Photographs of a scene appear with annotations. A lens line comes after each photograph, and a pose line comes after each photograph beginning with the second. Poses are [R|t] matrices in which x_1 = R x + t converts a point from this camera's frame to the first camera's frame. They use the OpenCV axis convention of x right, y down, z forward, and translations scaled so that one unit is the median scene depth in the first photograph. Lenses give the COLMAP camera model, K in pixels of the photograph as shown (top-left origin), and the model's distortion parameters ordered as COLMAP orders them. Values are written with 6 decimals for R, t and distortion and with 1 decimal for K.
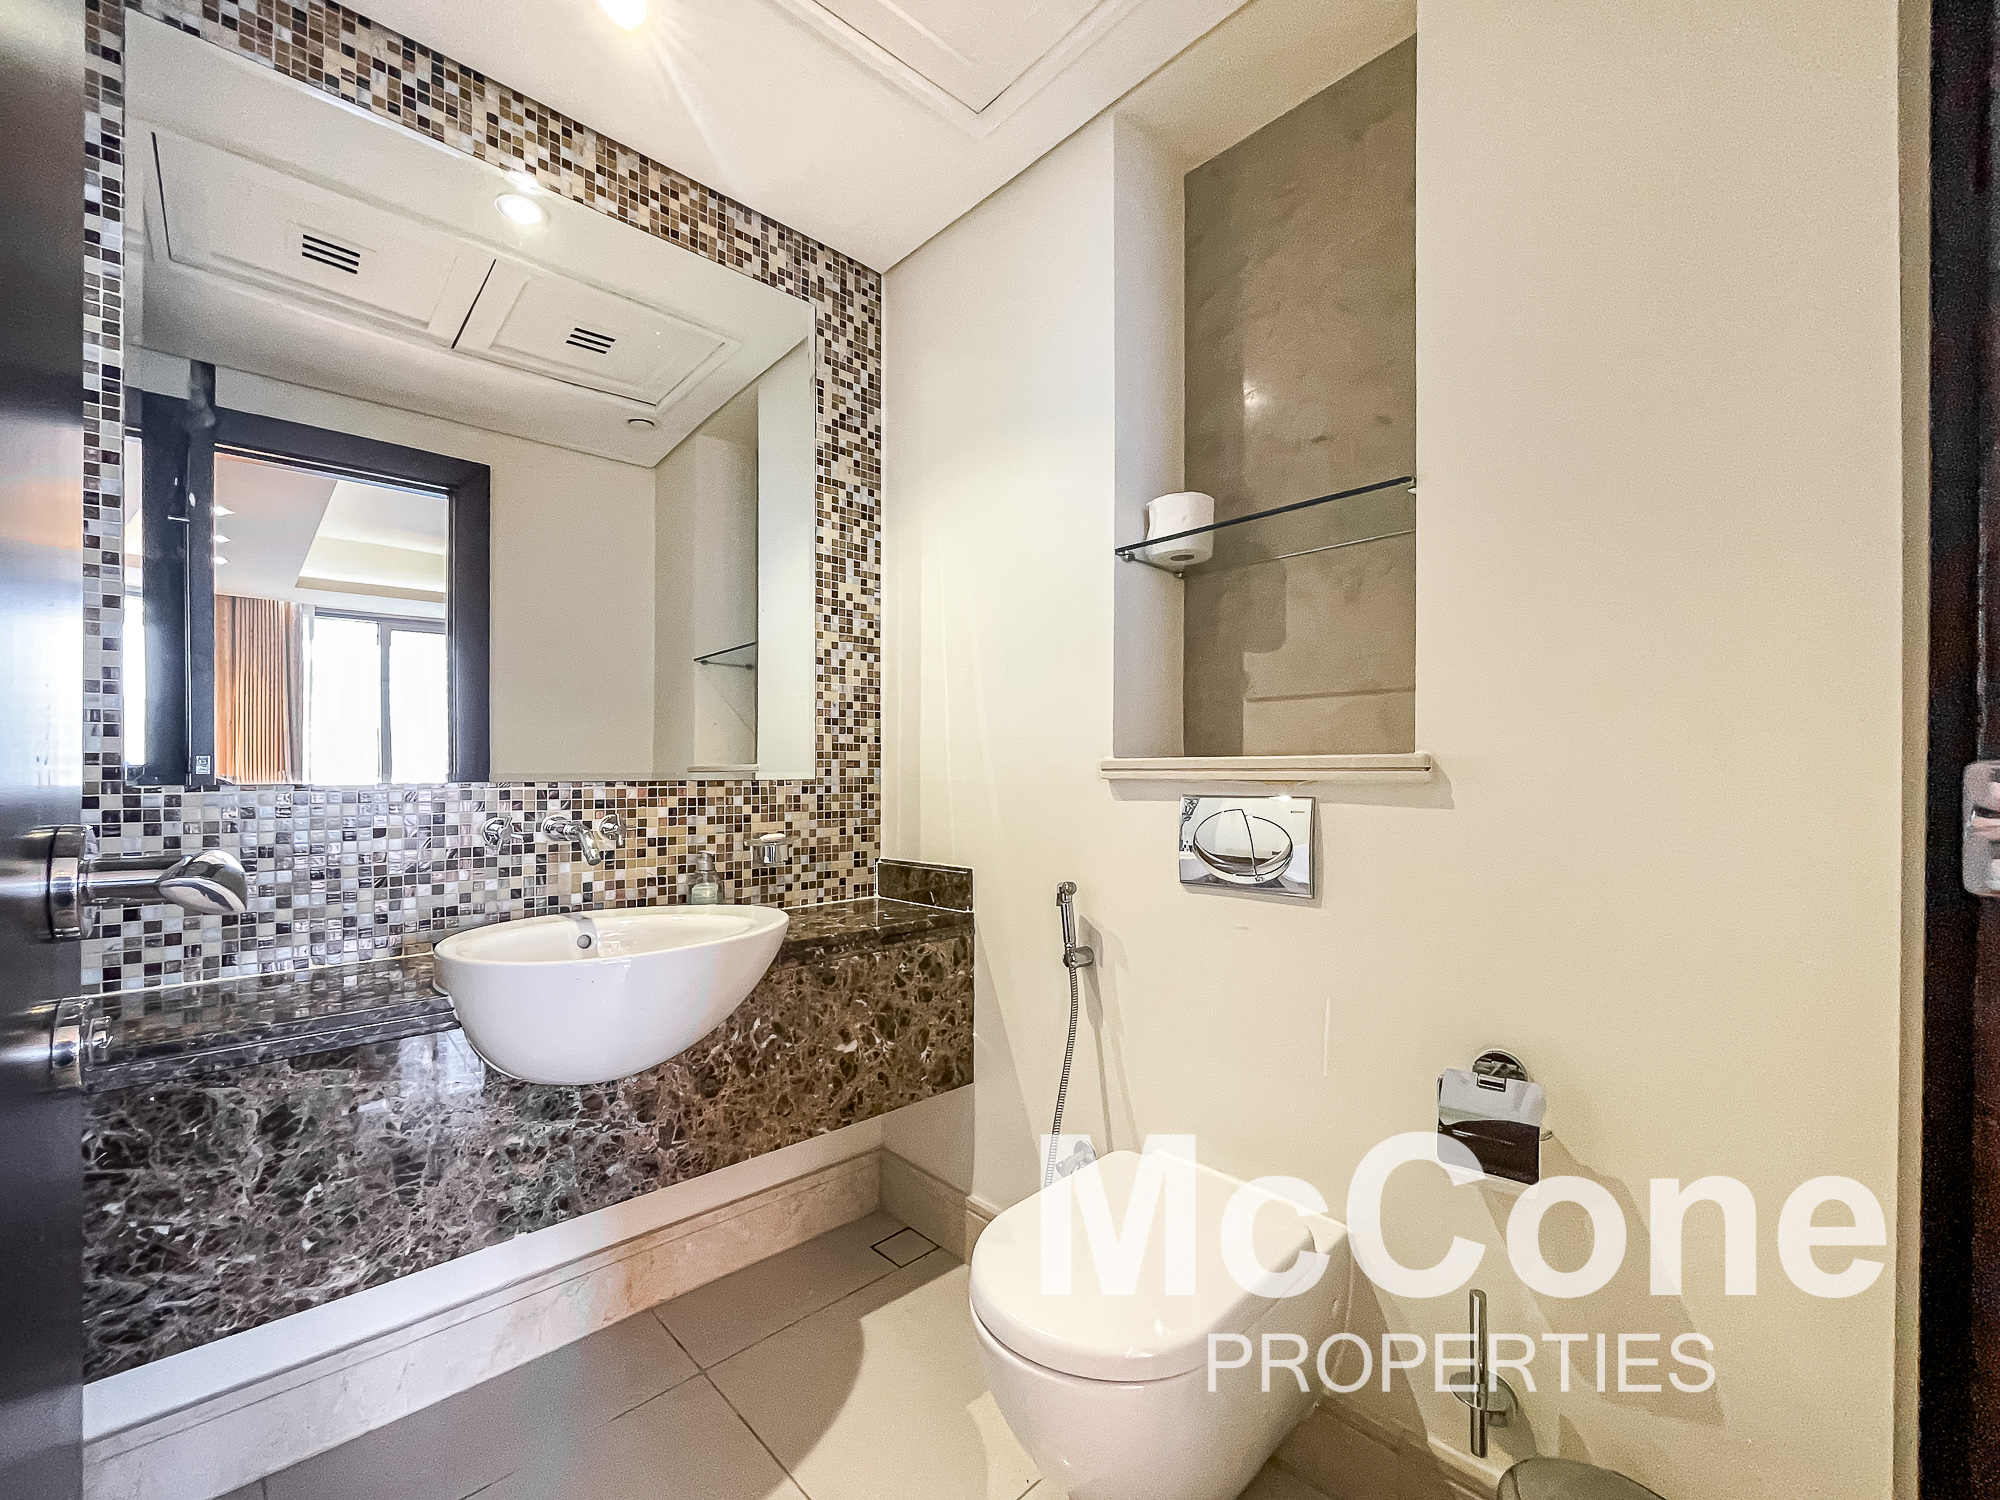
lens RADIAL K [[815.3, 0, 993.2], [0, 815.3, 757.3], [0, 0, 1]] dist [-0.002248, 0.007750]
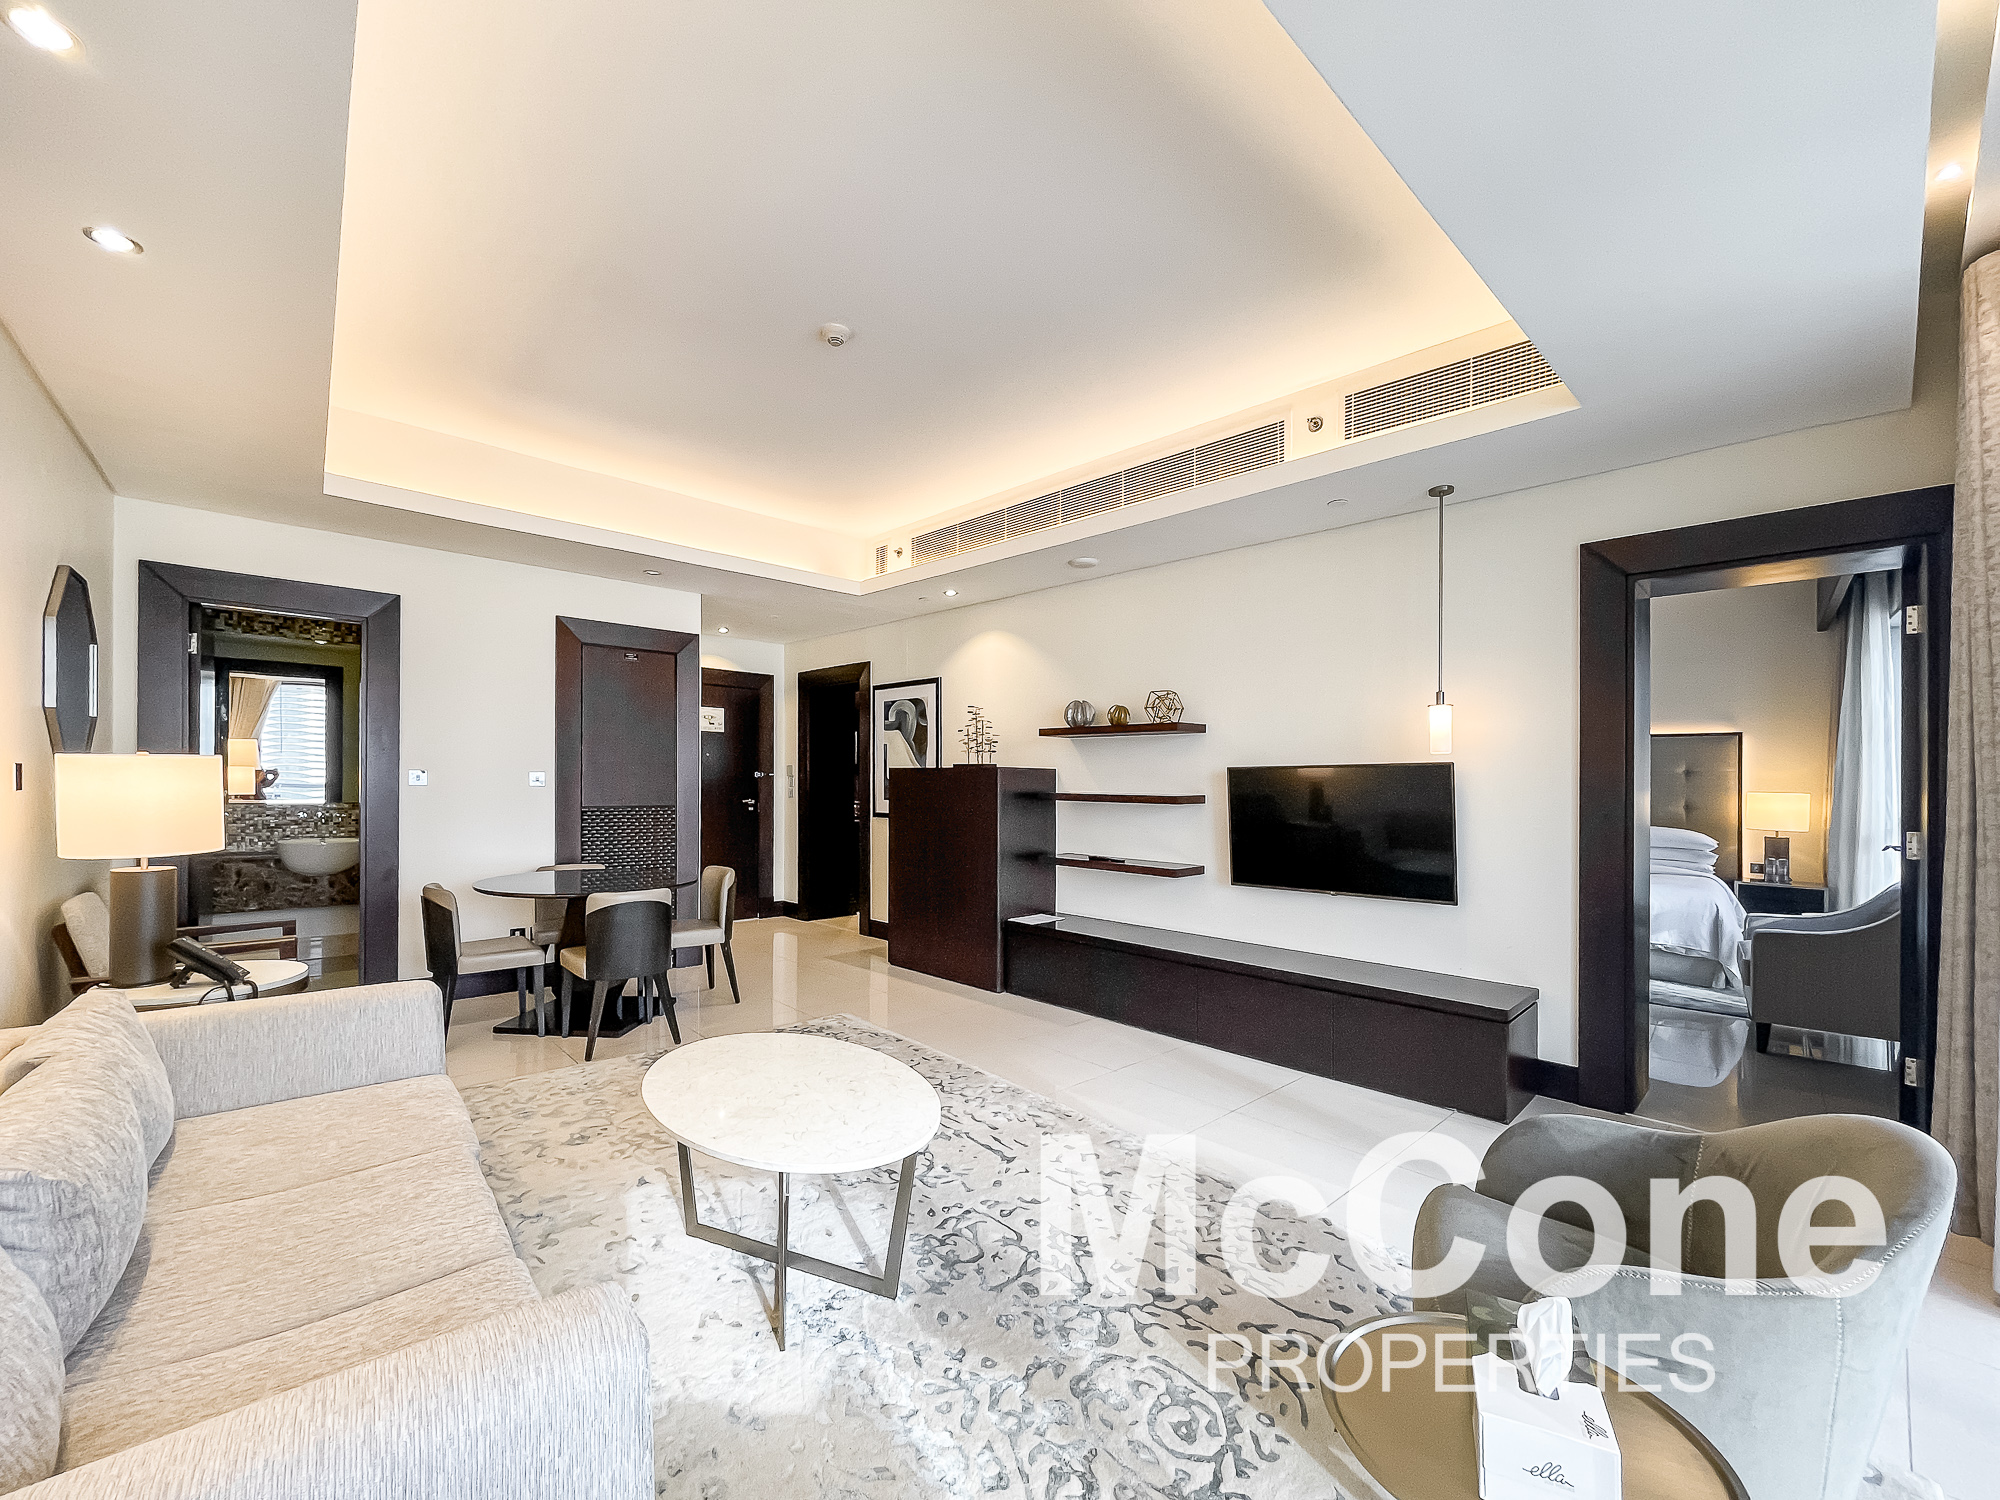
lens RADIAL K [[815.3, 0, 993.2], [0, 815.3, 757.3], [0, 0, 1]] dist [-0.002248, 0.007750]
pose [[0.999959, 0.004015, -0.008142, 2.890501], [-0.003996, 0.999989, 0.002287, -0.219033], [0.008151, -0.002254, 0.999964, -3.032153]]
